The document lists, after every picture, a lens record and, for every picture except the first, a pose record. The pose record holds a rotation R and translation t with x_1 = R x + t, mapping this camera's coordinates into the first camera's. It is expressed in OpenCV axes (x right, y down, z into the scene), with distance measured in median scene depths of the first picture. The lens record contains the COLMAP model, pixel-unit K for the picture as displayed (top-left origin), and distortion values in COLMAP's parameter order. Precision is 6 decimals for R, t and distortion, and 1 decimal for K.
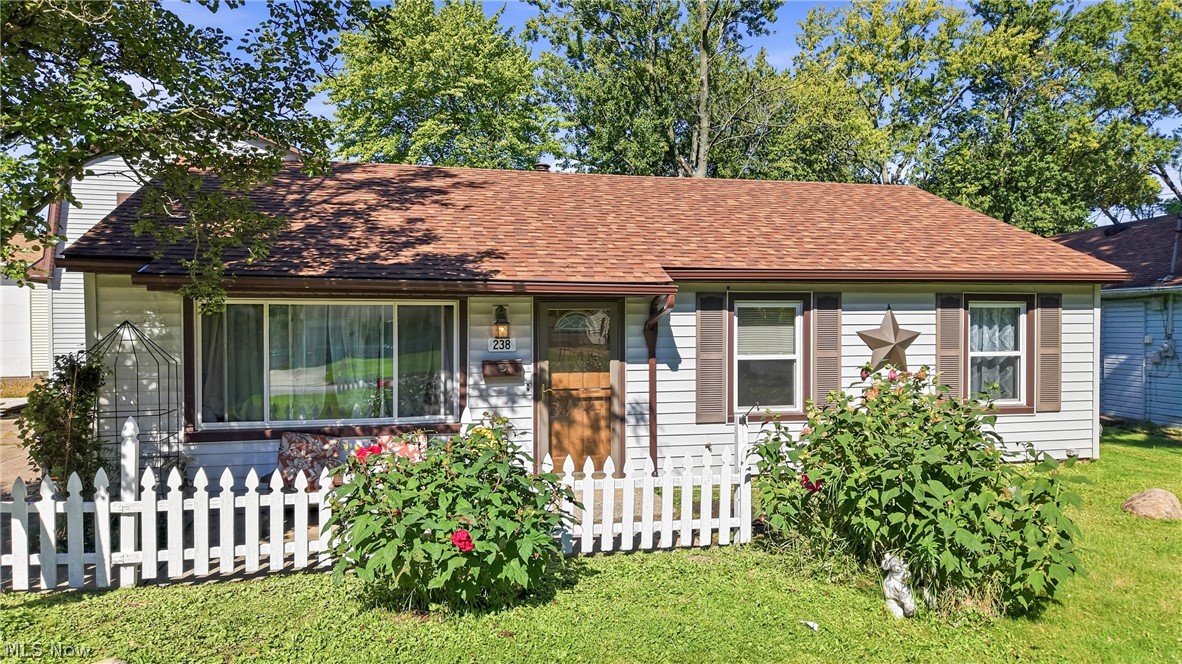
lens RADIAL K [[801.0, 0, 591.0], [0, 801.0, 332.0], [0, 0, 1]] dist [-0.002792, -0.003839]
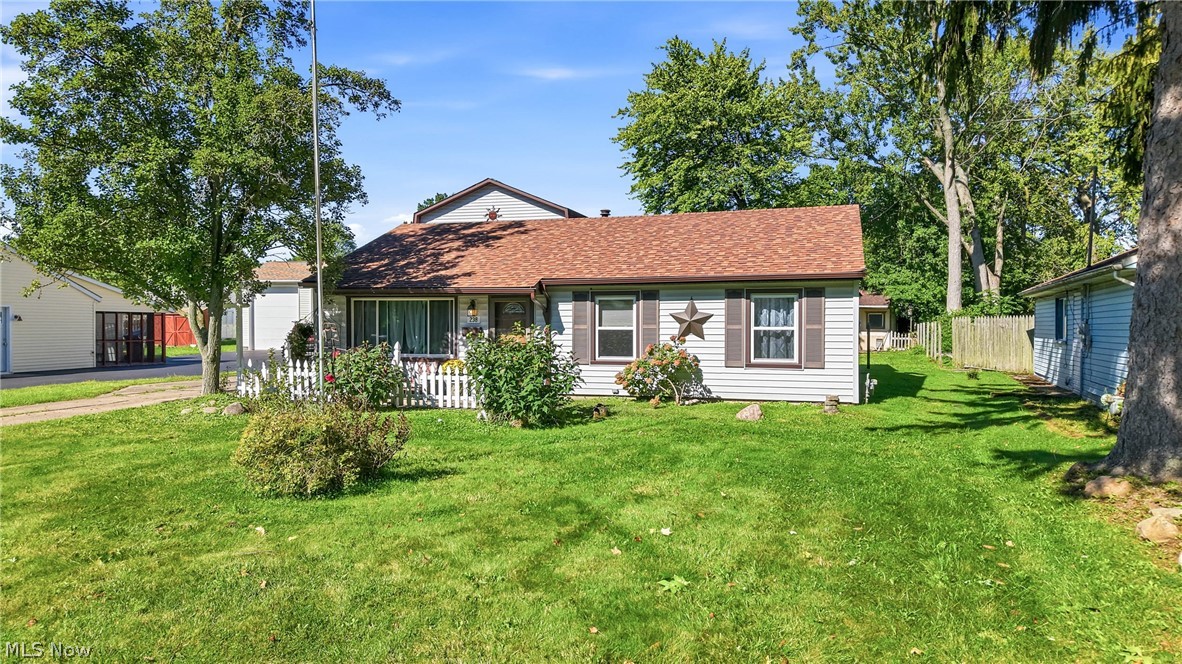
lens RADIAL K [[791.3, 0, 591.7], [0, 791.3, 337.4], [0, 0, 1]] dist [0.027932, -0.032641]
pose [[0.860360, 0.012270, -0.509539, 1.085262], [-0.009336, 0.999922, 0.008316, 0.038840], [0.509601, -0.002397, 0.860408, -0.516067]]
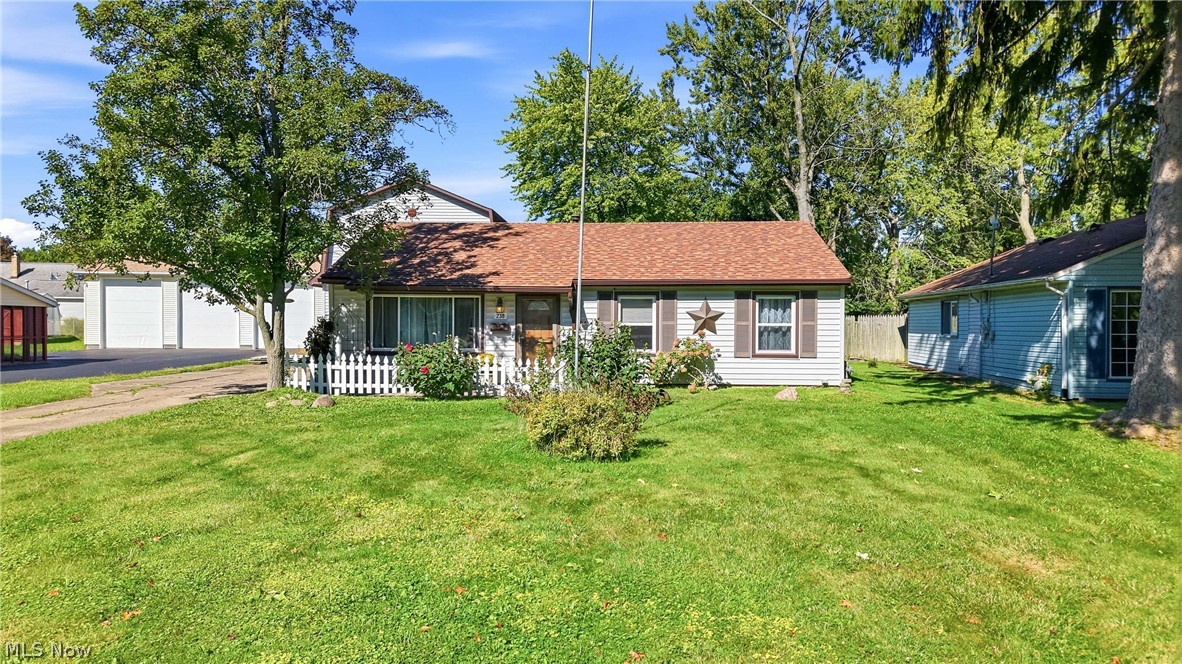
lens RADIAL K [[791.3, 0, 591.7], [0, 791.3, 337.4], [0, 0, 1]] dist [0.027932, -0.032641]
pose [[0.960910, 0.012254, -0.276588, 0.673107], [-0.010326, 0.999911, 0.008424, 0.050320], [0.276667, -0.005239, 0.960952, -0.918333]]
